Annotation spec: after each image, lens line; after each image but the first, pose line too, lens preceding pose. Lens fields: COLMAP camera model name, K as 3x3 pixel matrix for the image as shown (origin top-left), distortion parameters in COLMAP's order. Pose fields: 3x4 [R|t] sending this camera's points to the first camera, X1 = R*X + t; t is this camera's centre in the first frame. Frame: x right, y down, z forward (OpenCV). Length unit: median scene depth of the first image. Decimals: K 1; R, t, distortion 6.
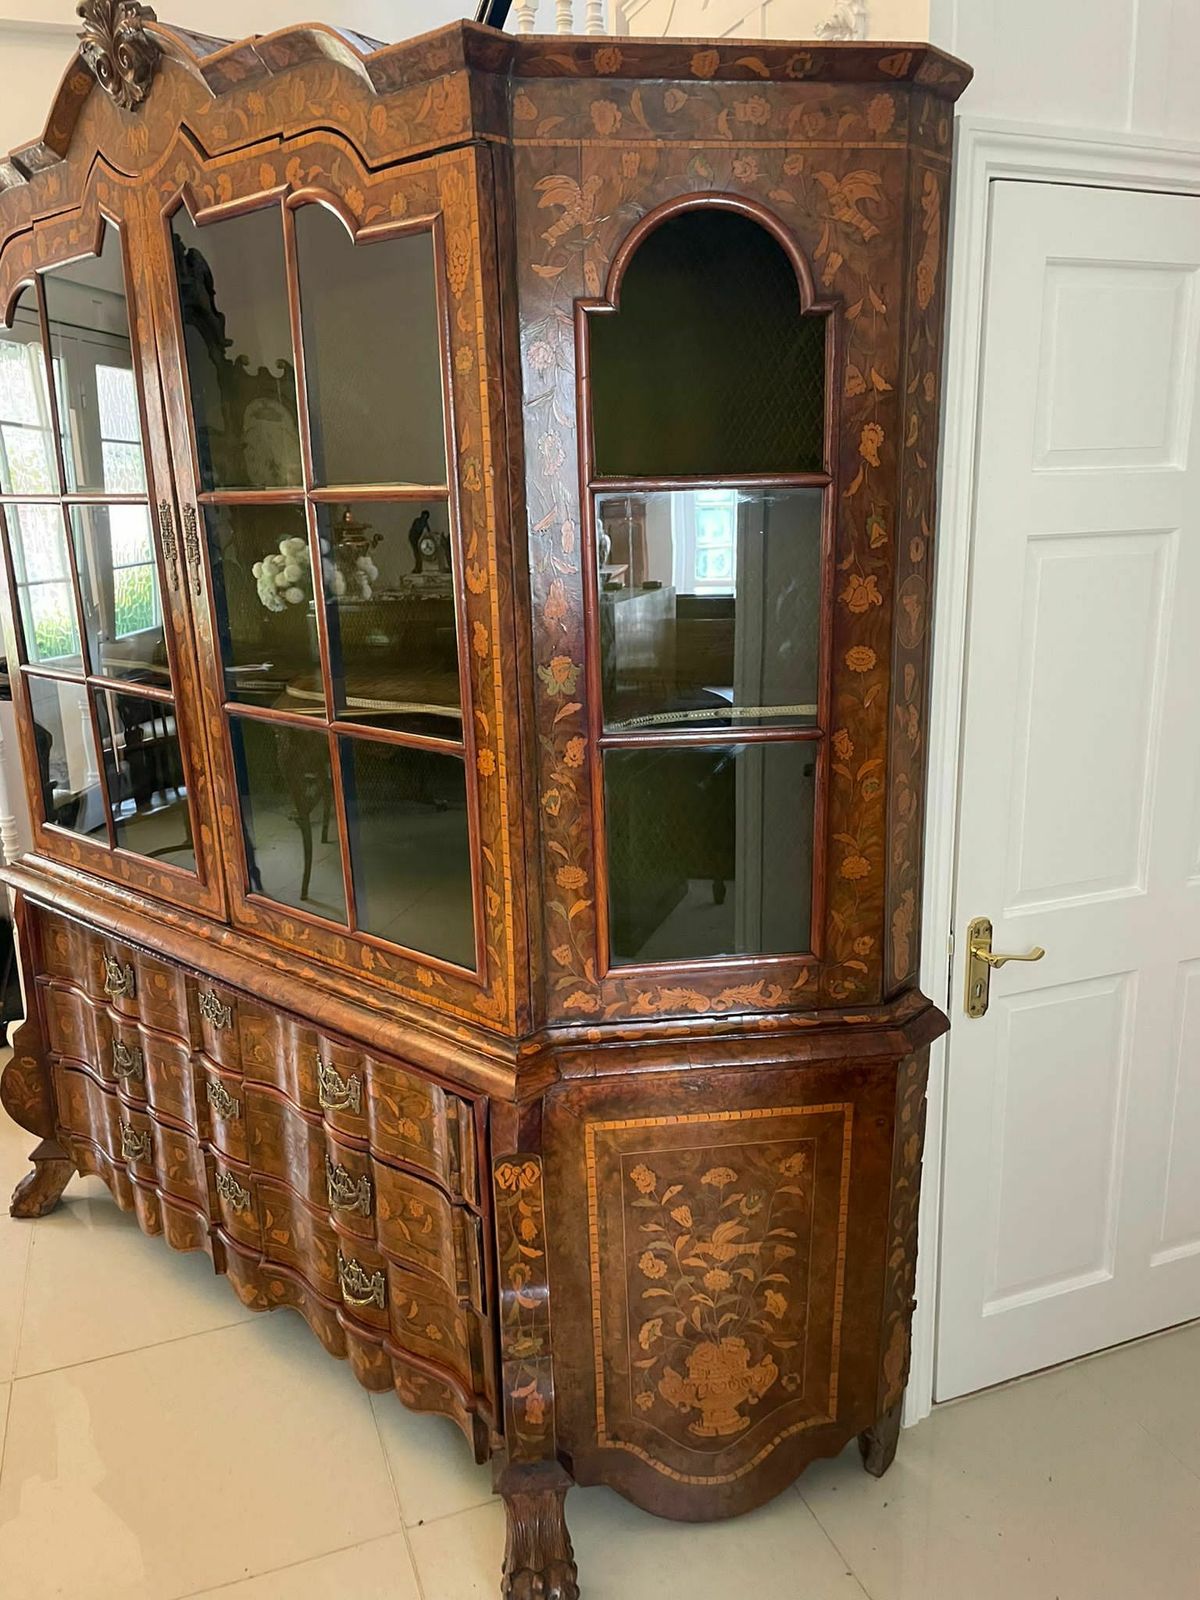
lens RADIAL K [[1194.5, 0, 610.5], [0, 1194.5, 802.2], [0, 0, 1]] dist [0.056462, -0.049480]
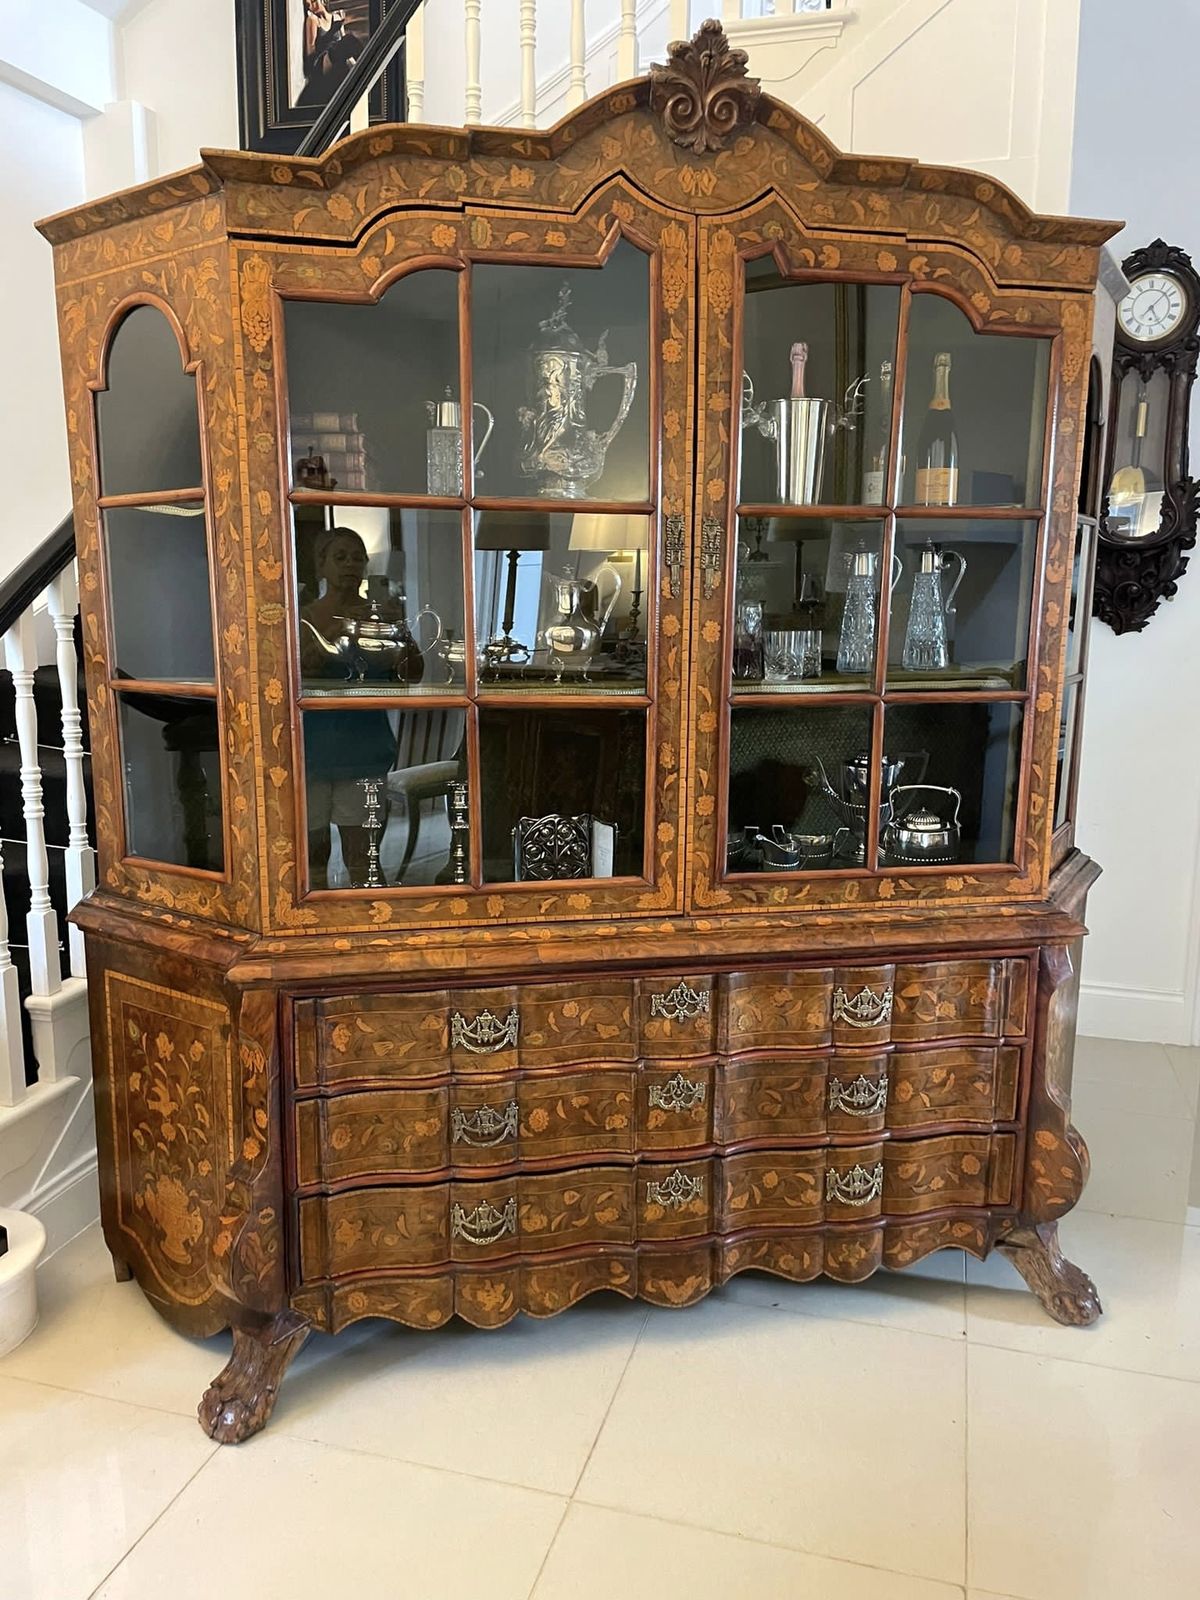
lens RADIAL K [[1211.6, 0, 603.7], [0, 1211.6, 789.4], [0, 0, 1]] dist [0.091507, -0.122314]
pose [[0.603918, -0.110543, 0.789344, -1.557451], [0.177342, 0.984147, 0.002142, -0.026803], [-0.777067, 0.138691, 0.613948, 0.519301]]
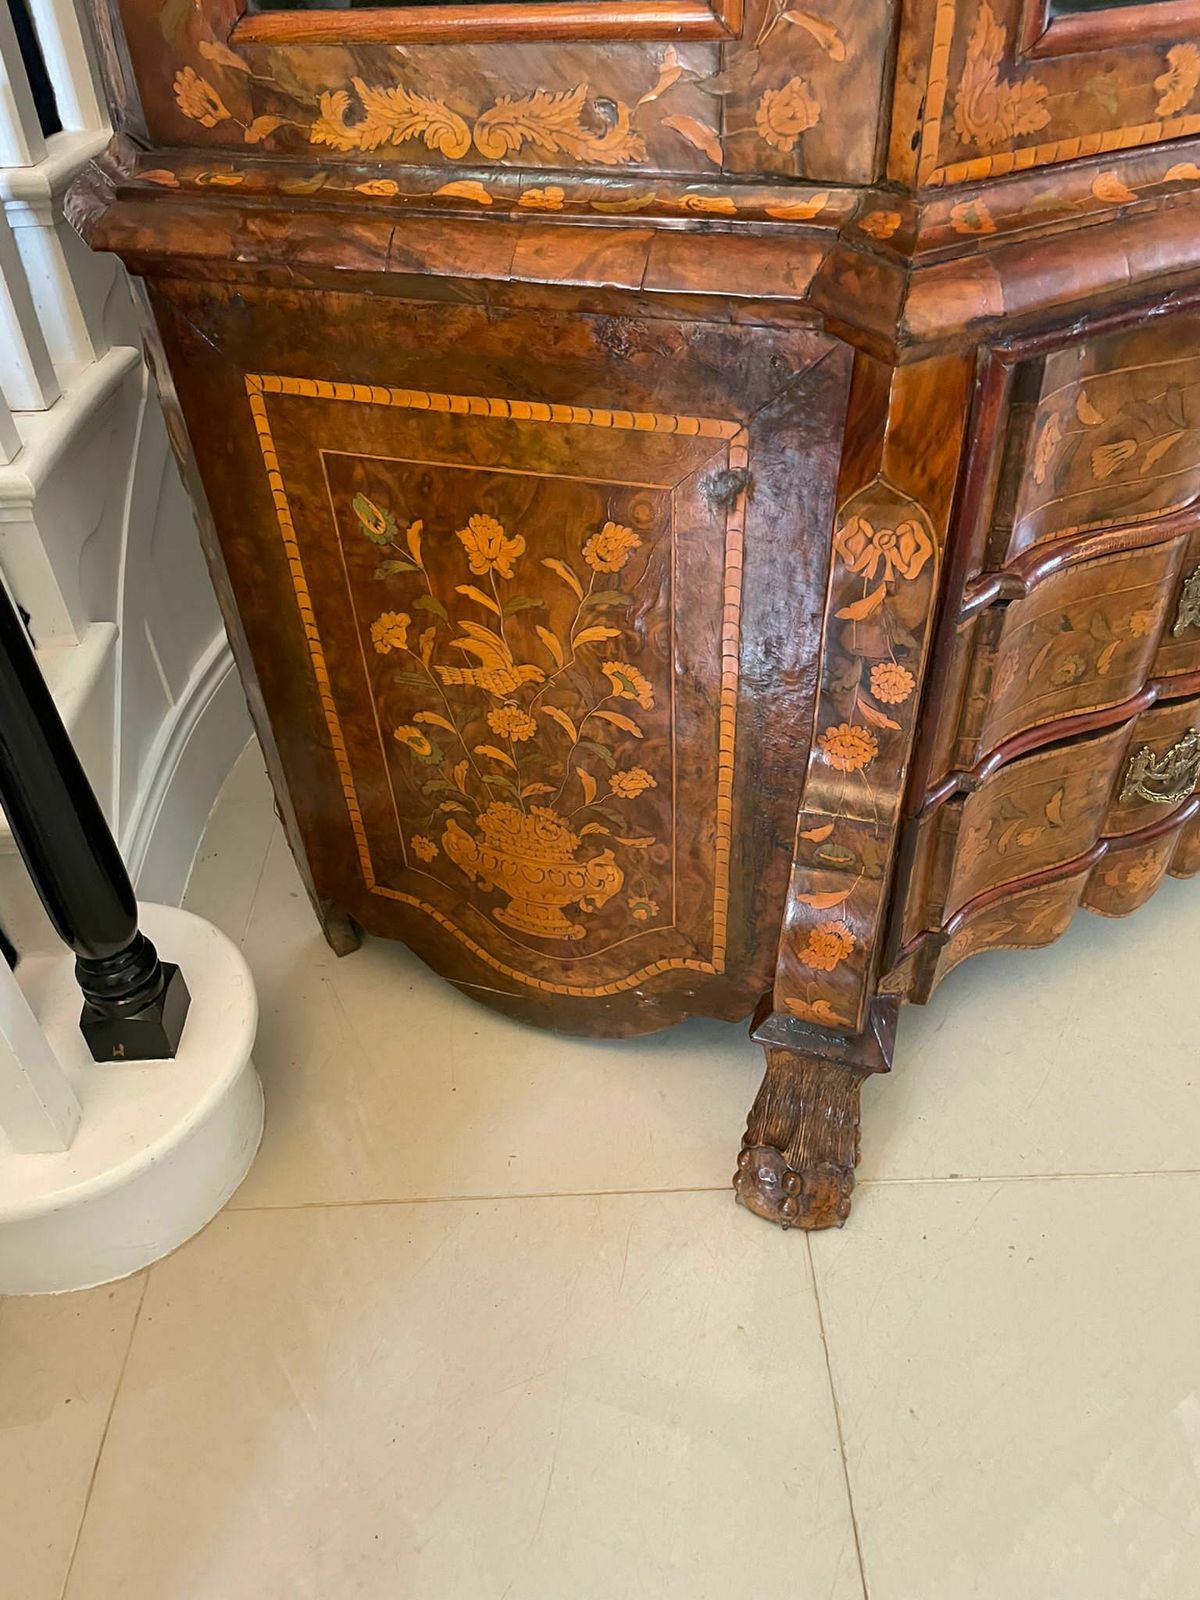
lens RADIAL K [[1211.6, 0, 604.1], [0, 1211.6, 796.7], [0, 0, 1]] dist [0.091507, -0.122314]
pose [[0.339584, -0.601732, 0.722912, -1.248370], [0.256269, 0.798698, 0.544433, -0.027333], [-0.904991, 0.000379, 0.425430, 1.531708]]
